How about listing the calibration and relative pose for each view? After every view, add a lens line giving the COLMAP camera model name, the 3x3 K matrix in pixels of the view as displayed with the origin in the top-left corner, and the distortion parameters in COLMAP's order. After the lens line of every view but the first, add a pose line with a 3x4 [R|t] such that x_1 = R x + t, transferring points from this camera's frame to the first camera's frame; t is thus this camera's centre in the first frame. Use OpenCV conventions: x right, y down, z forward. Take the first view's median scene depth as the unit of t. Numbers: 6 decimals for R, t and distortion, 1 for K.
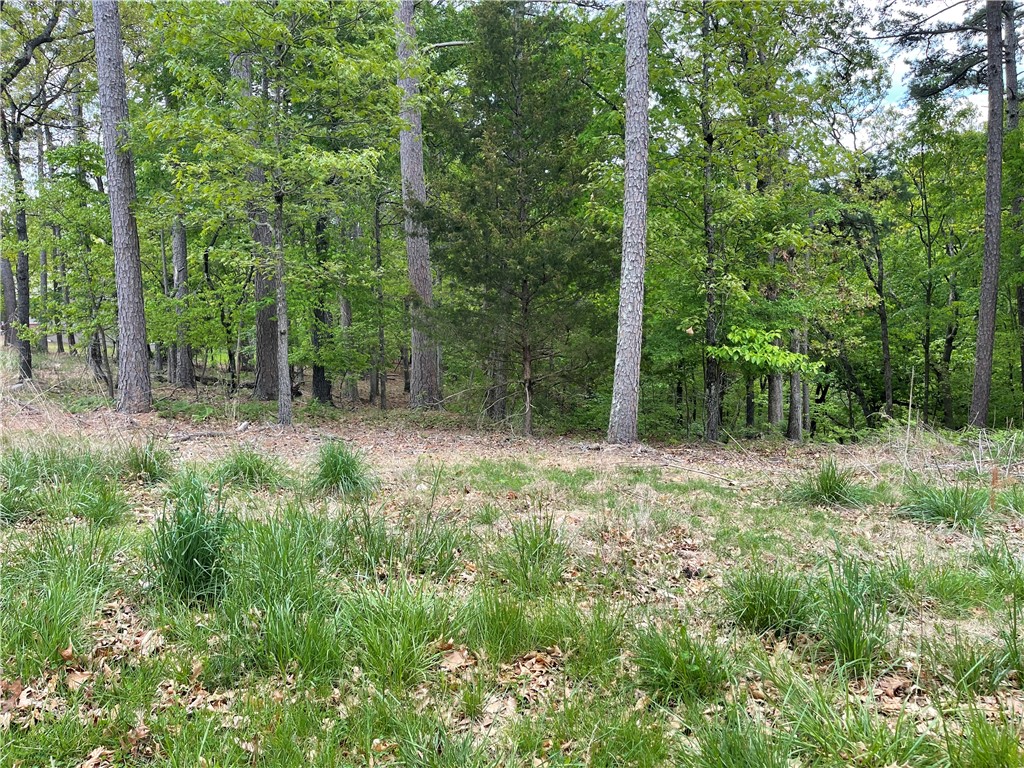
lens RADIAL K [[750.9, 0, 514.9], [0, 750.9, 389.0], [0, 0, 1]] dist [-0.004566, -0.041582]
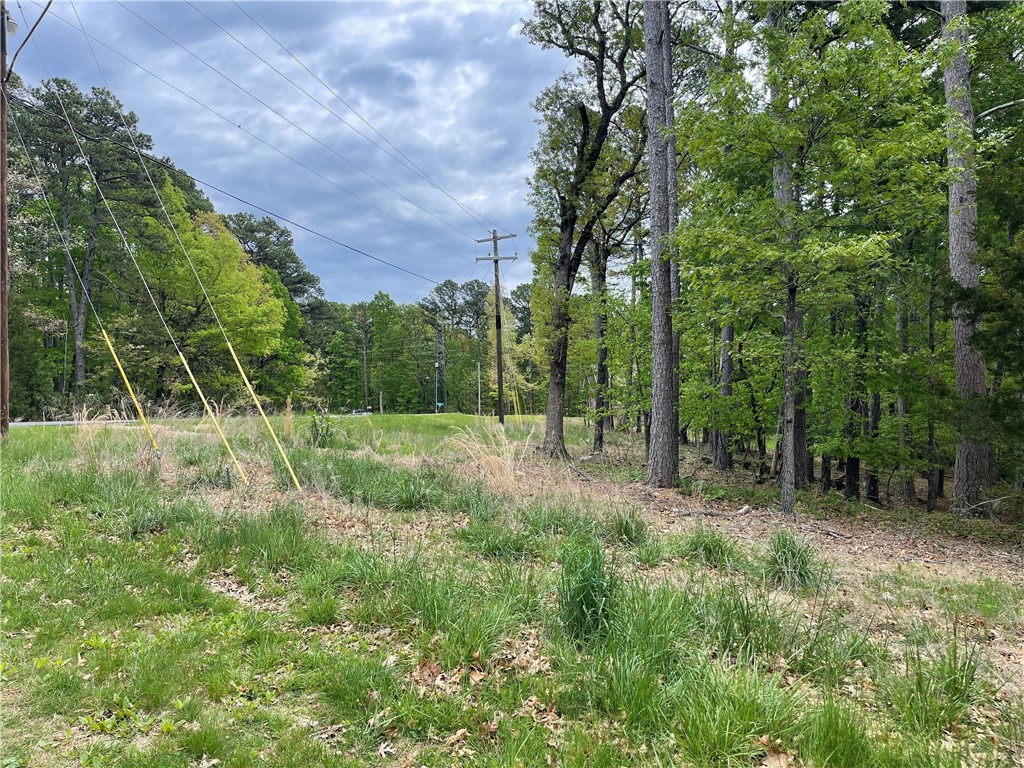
lens RADIAL K [[750.9, 0, 512.4], [0, 750.9, 378.3], [0, 0, 1]] dist [-0.004566, -0.041582]
pose [[0.736677, -0.006659, -0.676212, 0.110163], [-0.082966, 0.991507, -0.100148, 0.000150], [0.671136, 0.129879, 0.729868, 0.005861]]
